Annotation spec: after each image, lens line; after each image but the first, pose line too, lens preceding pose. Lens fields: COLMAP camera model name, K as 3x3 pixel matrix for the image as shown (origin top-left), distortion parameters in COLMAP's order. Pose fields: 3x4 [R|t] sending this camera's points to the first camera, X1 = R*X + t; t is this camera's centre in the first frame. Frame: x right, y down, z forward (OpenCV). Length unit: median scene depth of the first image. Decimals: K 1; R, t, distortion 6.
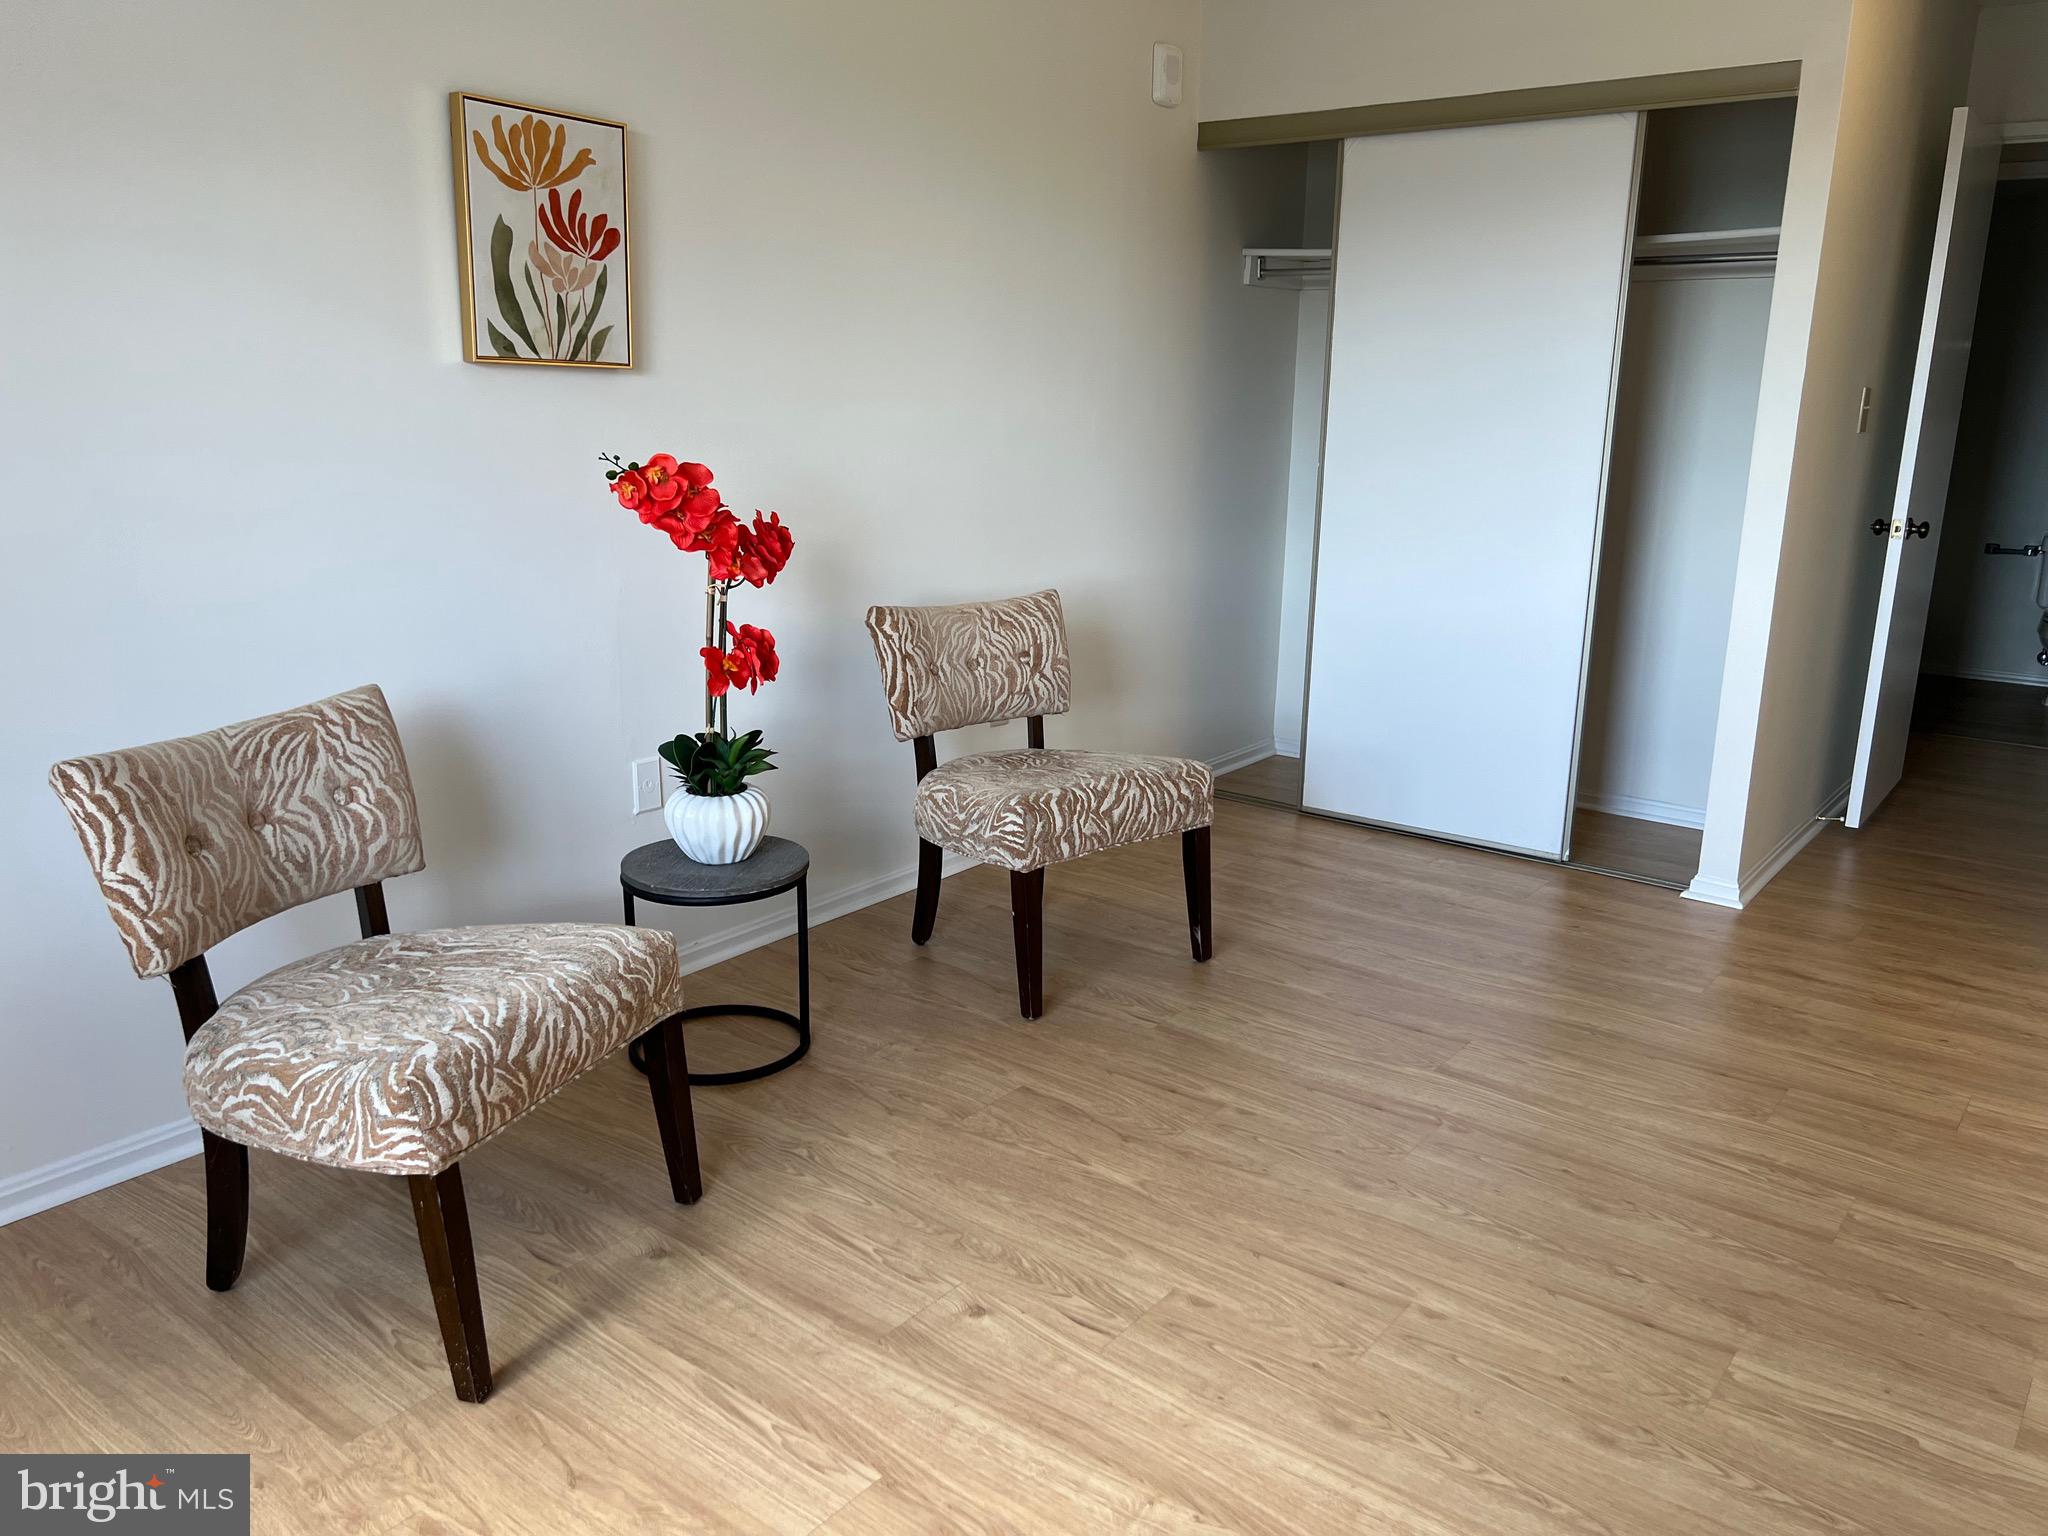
lens RADIAL K [[1560.1, 0, 1017.7], [0, 1560.1, 770.1], [0, 0, 1]] dist [0.047949, -0.084282]
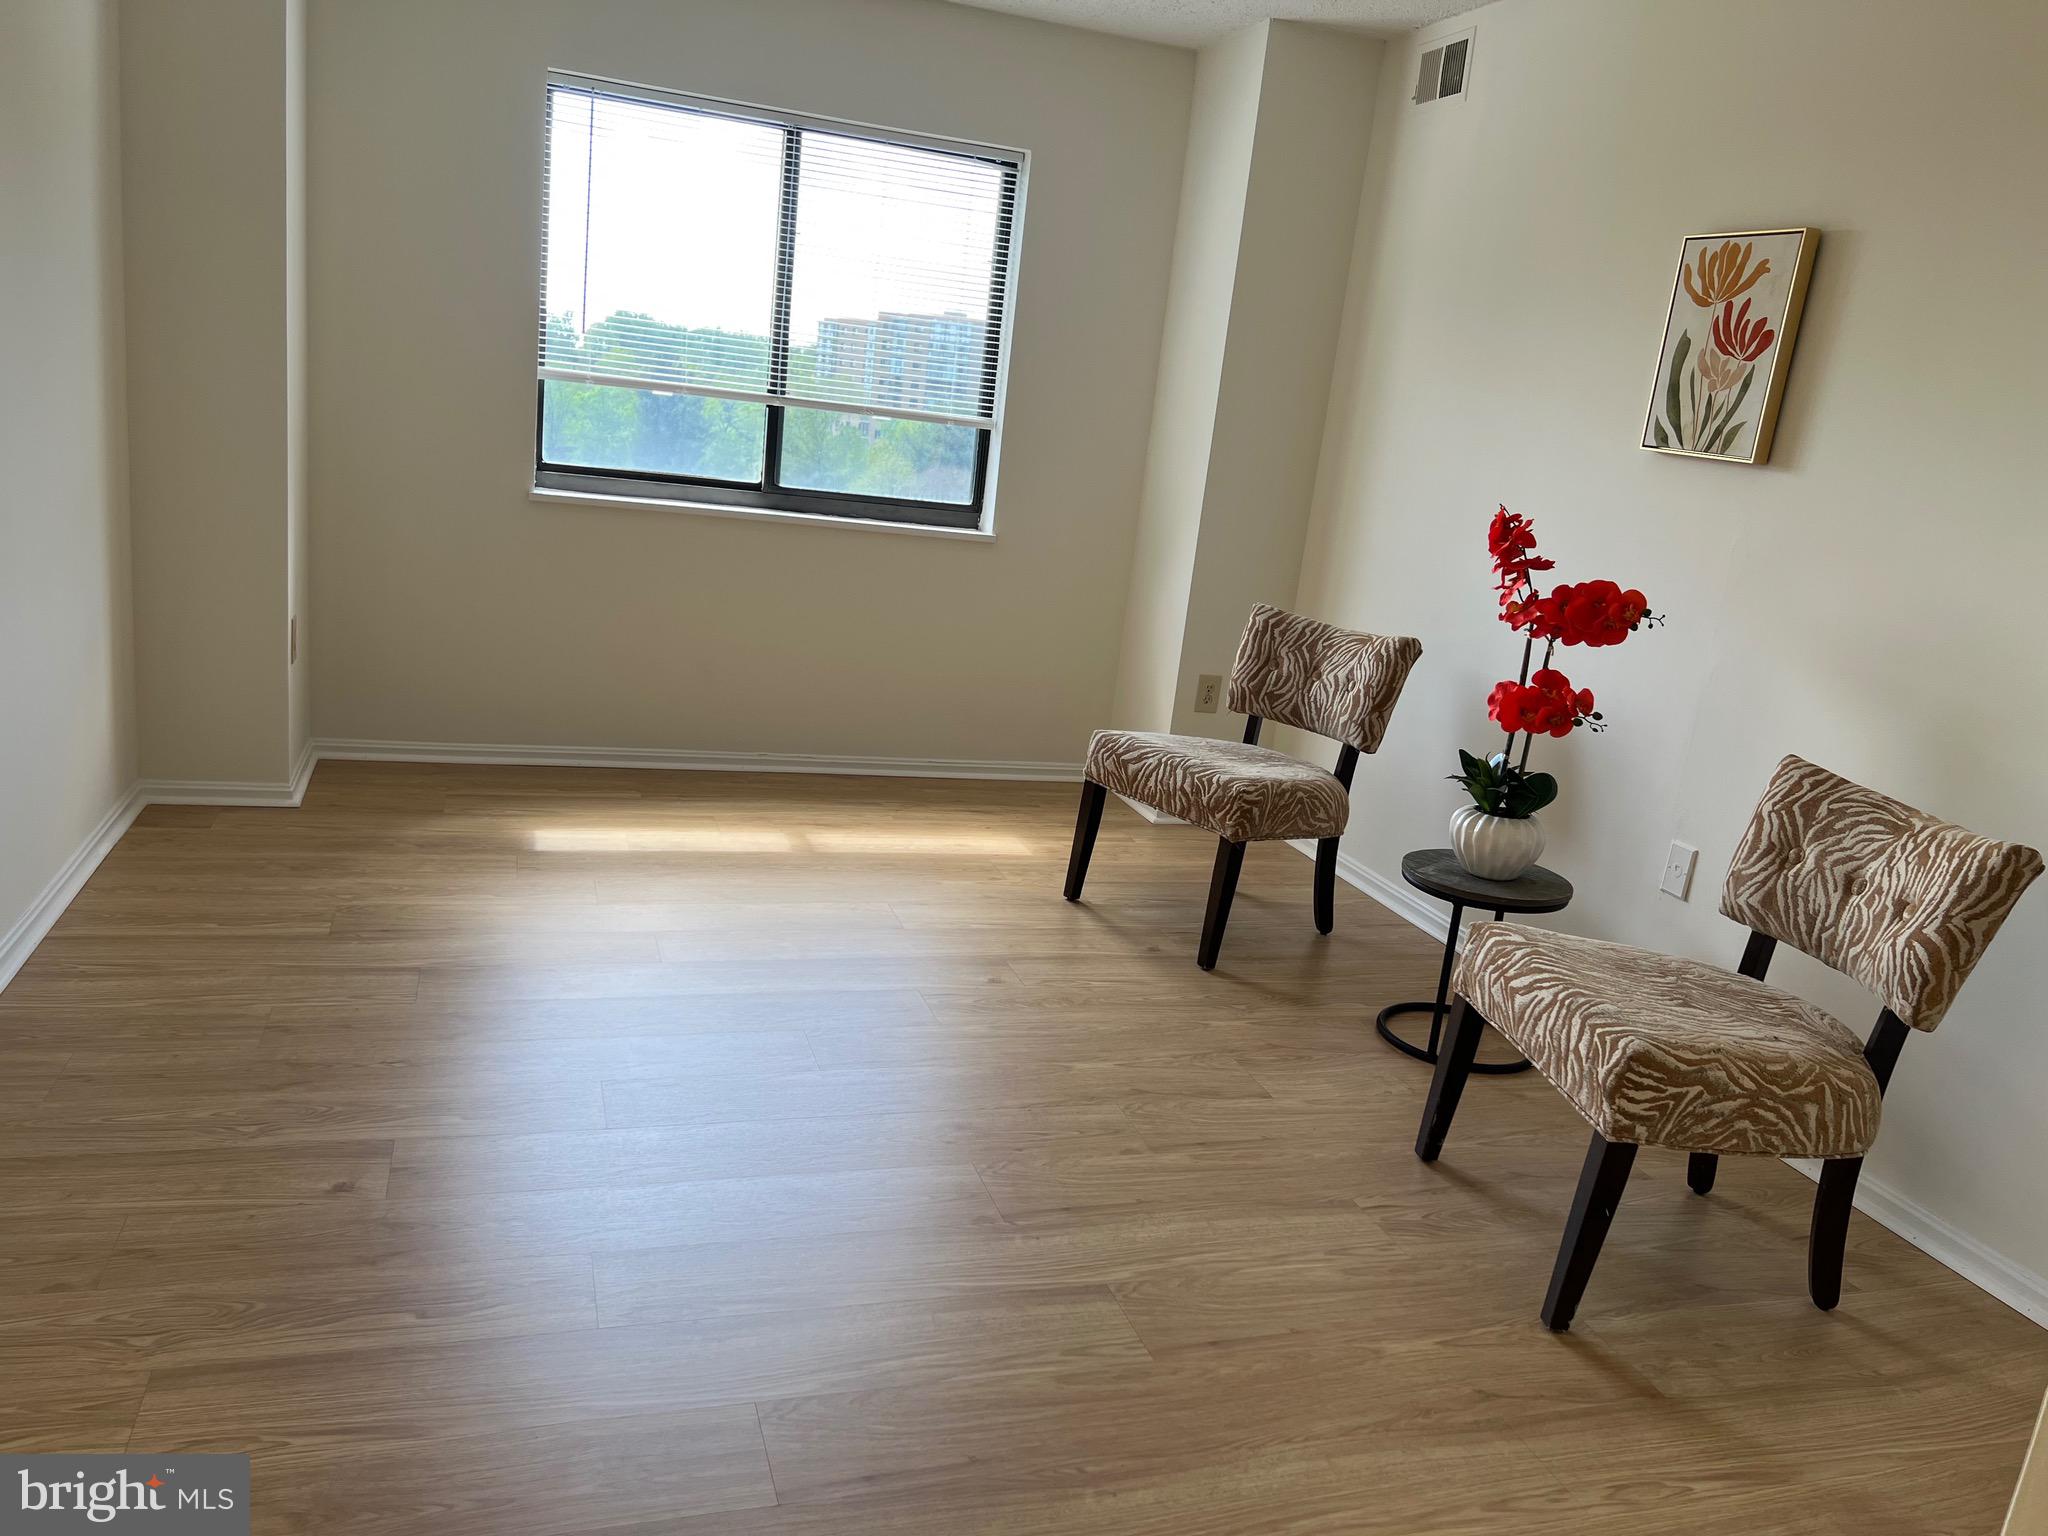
lens RADIAL K [[1560.1, 0, 1017.6], [0, 1560.1, 770.5], [0, 0, 1]] dist [0.047949, -0.084282]
pose [[-0.575501, 0.110251, -0.810335, 0.933870], [-0.306418, 0.889618, 0.338656, -0.295110], [0.758226, 0.443199, -0.478193, 1.292884]]
